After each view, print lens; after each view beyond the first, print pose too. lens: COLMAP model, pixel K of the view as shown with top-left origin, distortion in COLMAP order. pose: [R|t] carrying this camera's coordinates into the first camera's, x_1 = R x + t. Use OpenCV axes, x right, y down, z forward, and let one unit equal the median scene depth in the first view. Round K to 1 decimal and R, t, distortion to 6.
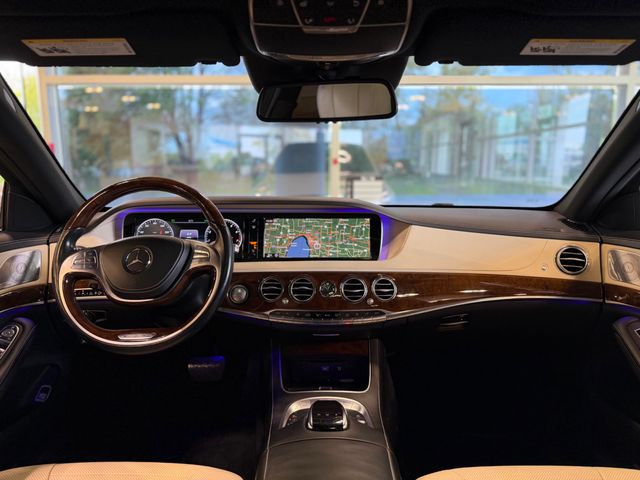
lens RADIAL K [[449.8, 0, 320.0], [0, 449.8, 240.0], [0, 0, 1]] dist [0.074029, -0.069620]
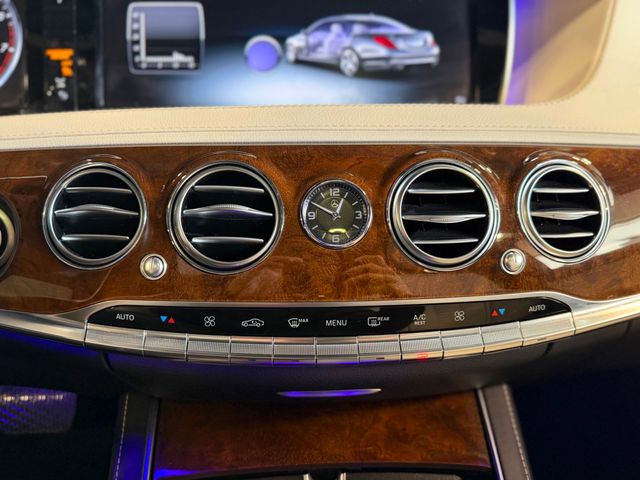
lens RADIAL K [[511.6, 0, 320.0], [0, 511.6, 240.0], [0, 0, 1]] dist [0.003596, 0.001996]
pose [[0.999005, -0.014932, 0.042021, -0.002211], [0.008897, 0.990070, 0.140297, 0.085141], [-0.043698, -0.139783, 0.989217, 0.729445]]
